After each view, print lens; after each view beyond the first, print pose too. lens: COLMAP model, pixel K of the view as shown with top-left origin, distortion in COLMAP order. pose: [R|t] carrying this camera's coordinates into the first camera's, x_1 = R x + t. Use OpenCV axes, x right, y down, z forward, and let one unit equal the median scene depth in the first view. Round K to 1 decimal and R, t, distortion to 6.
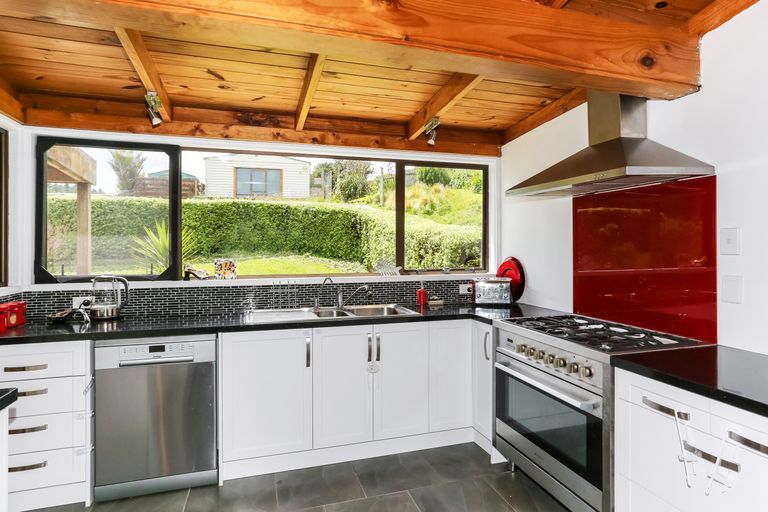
lens RADIAL K [[425.0, 0, 386.7], [0, 425.0, 241.8], [0, 0, 1]] dist [-0.034459, 0.020632]
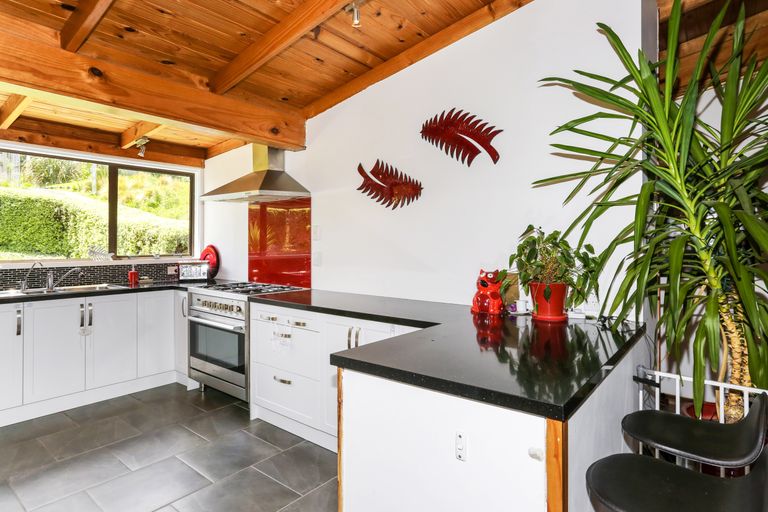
lens RADIAL K [[425.0, 0, 386.7], [0, 425.0, 241.8], [0, 0, 1]] dist [-0.034459, 0.020632]
pose [[0.827137, 0.003980, 0.561986, 0.005391], [-0.009180, 0.999937, 0.006429, 0.013287], [-0.561925, -0.010476, 0.827122, -0.439640]]
